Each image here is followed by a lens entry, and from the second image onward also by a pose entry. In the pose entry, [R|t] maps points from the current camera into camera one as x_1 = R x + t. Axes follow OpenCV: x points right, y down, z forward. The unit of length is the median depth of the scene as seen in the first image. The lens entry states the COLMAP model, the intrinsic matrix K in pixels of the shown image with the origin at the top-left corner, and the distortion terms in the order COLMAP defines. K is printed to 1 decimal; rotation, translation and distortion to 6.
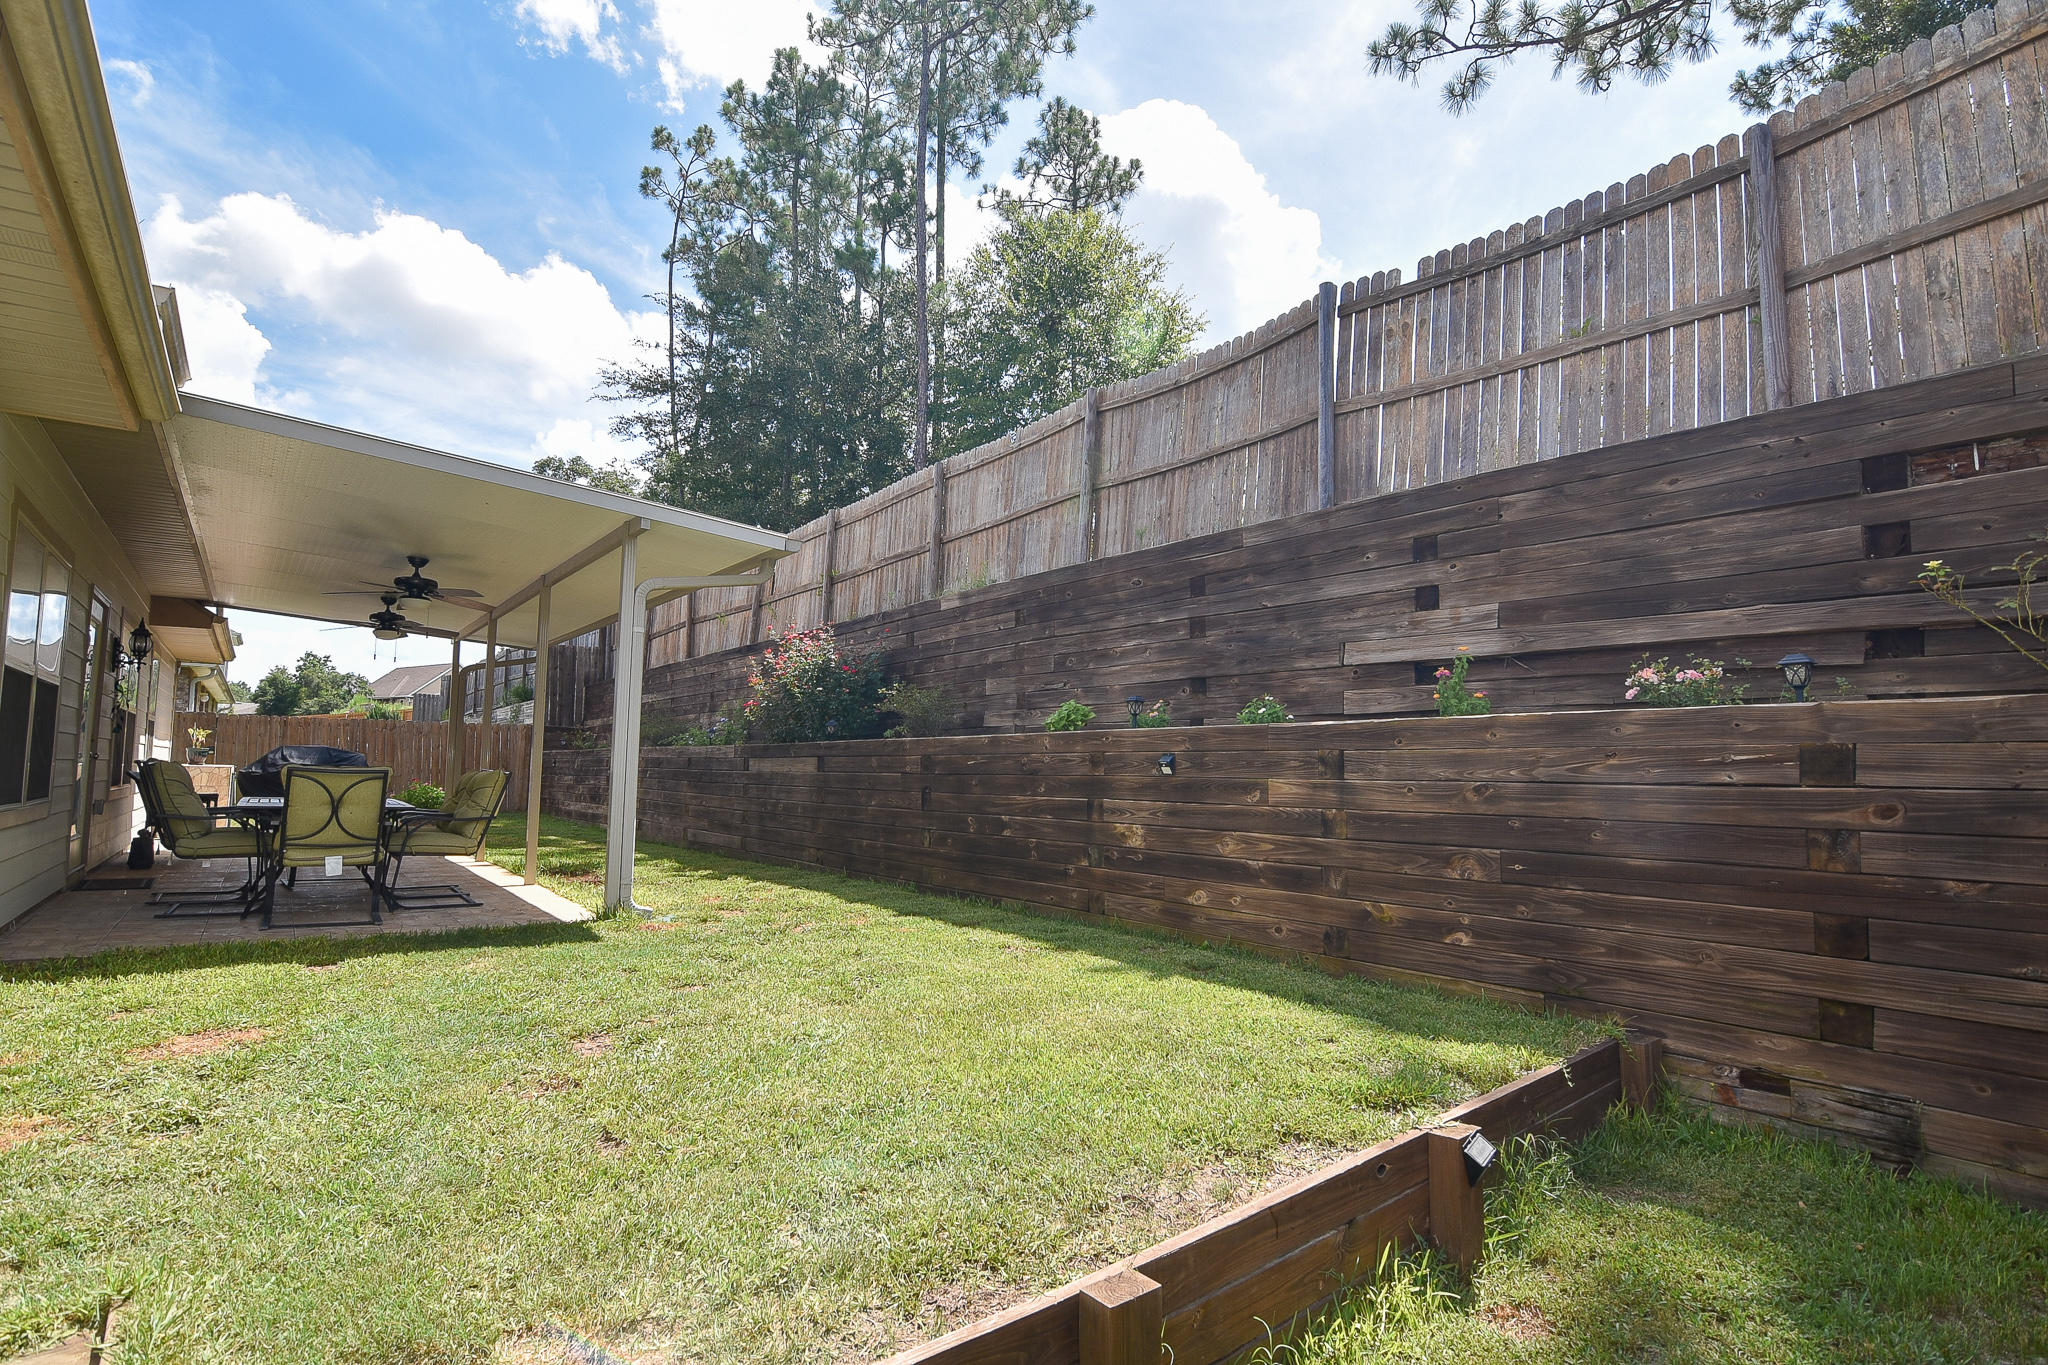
lens RADIAL K [[994.9, 0, 1020.7], [0, 994.9, 690.8], [0, 0, 1]] dist [-0.027644, 0.000277]
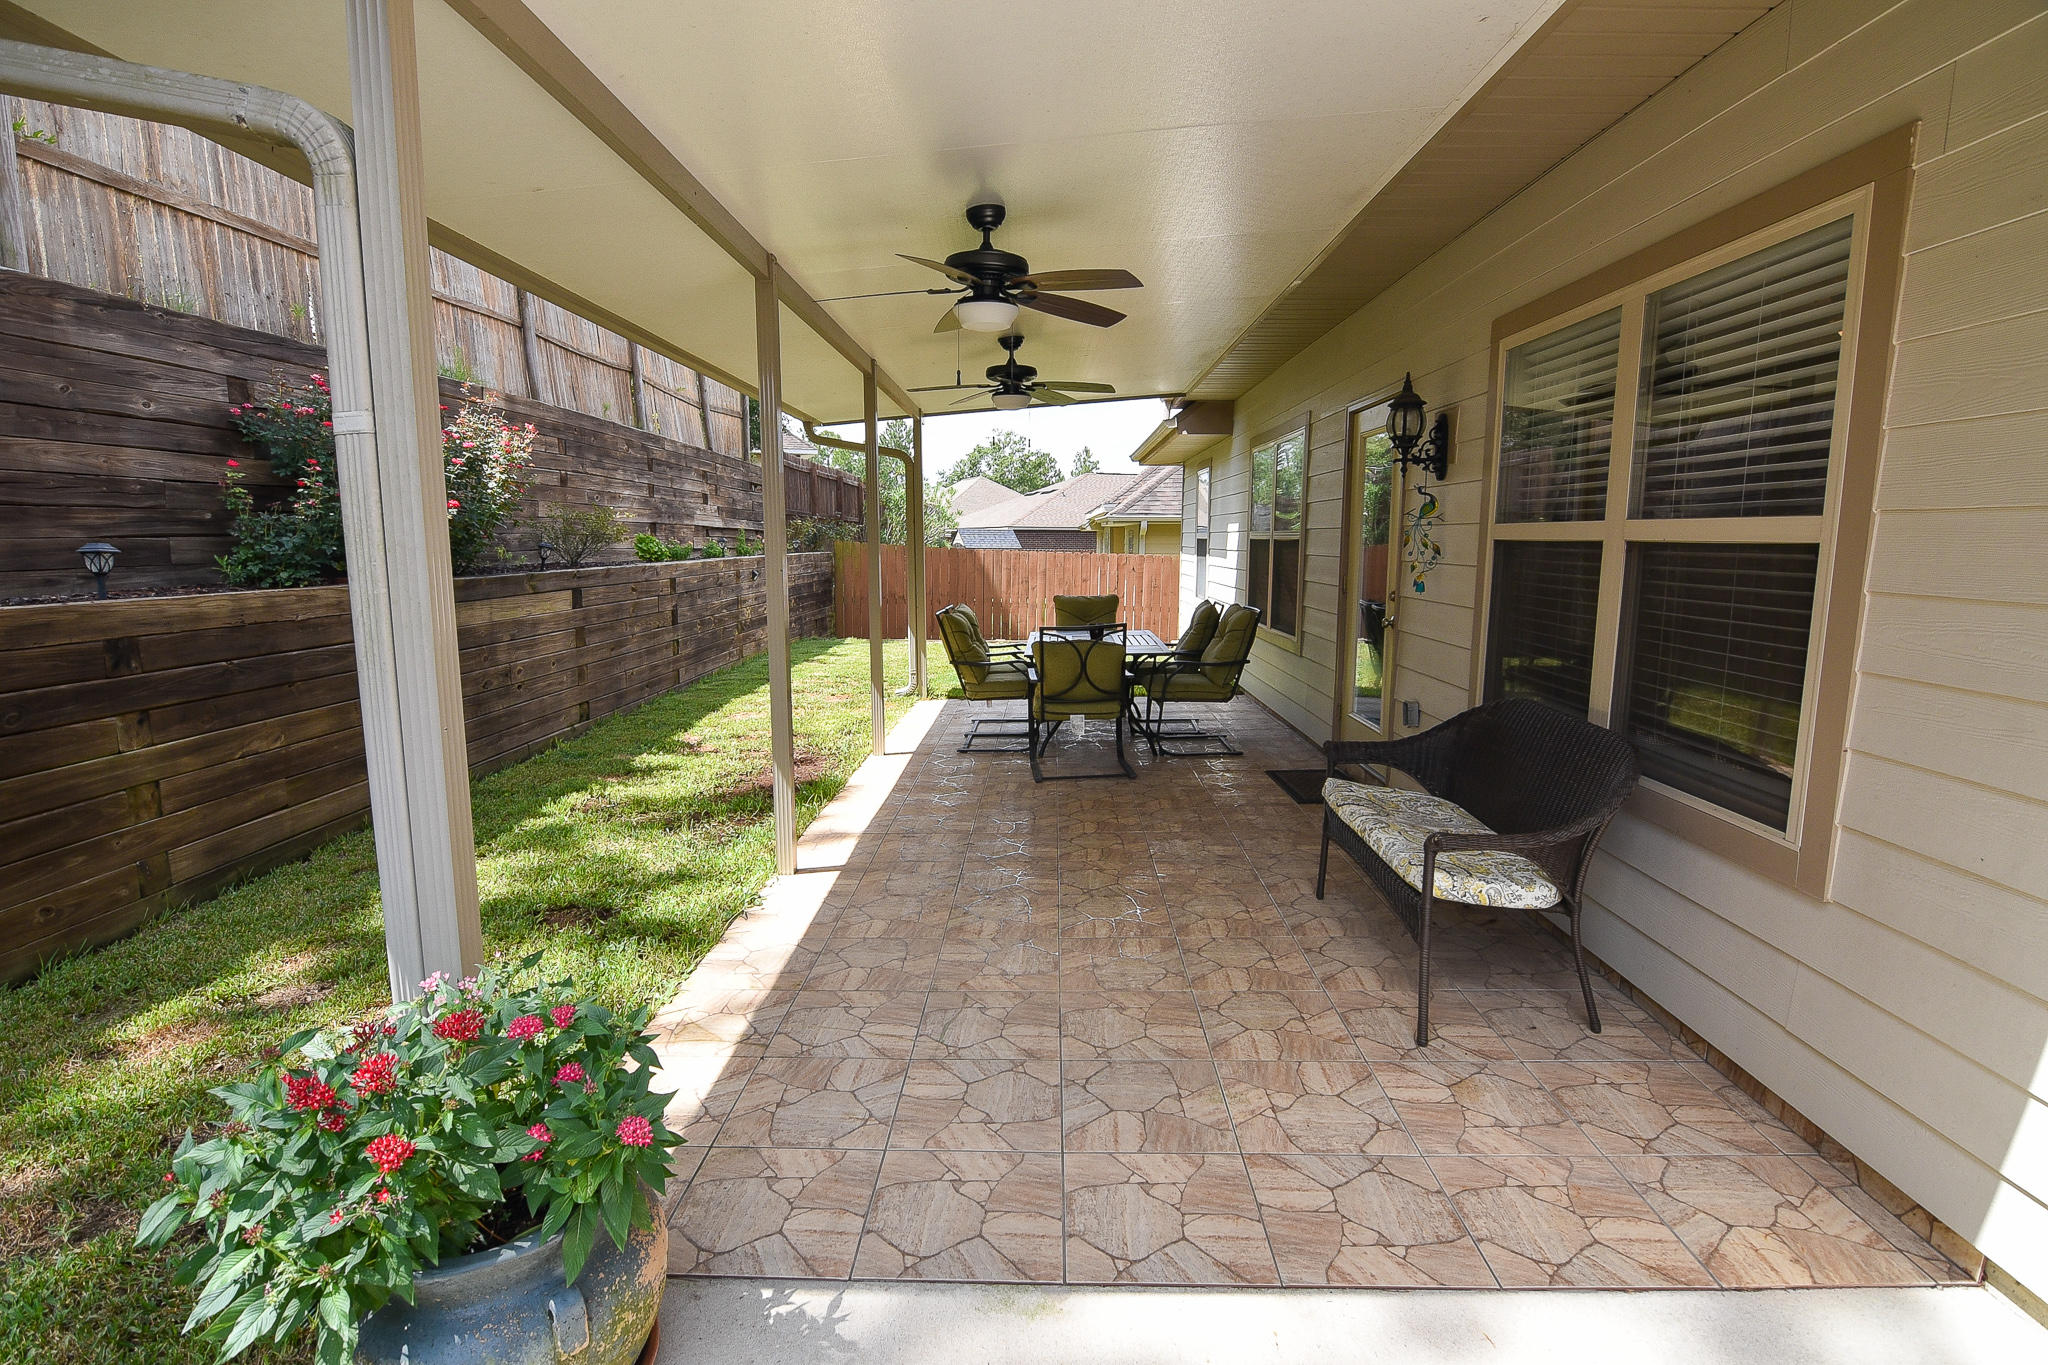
lens RADIAL K [[994.9, 0, 1020.7], [0, 994.9, 690.8], [0, 0, 1]] dist [-0.027644, 0.000277]
pose [[-0.778400, -0.104722, 0.618972, -0.987673], [-0.053828, 0.993491, 0.100394, 0.049467], [-0.625457, 0.044828, -0.778970, 1.415184]]
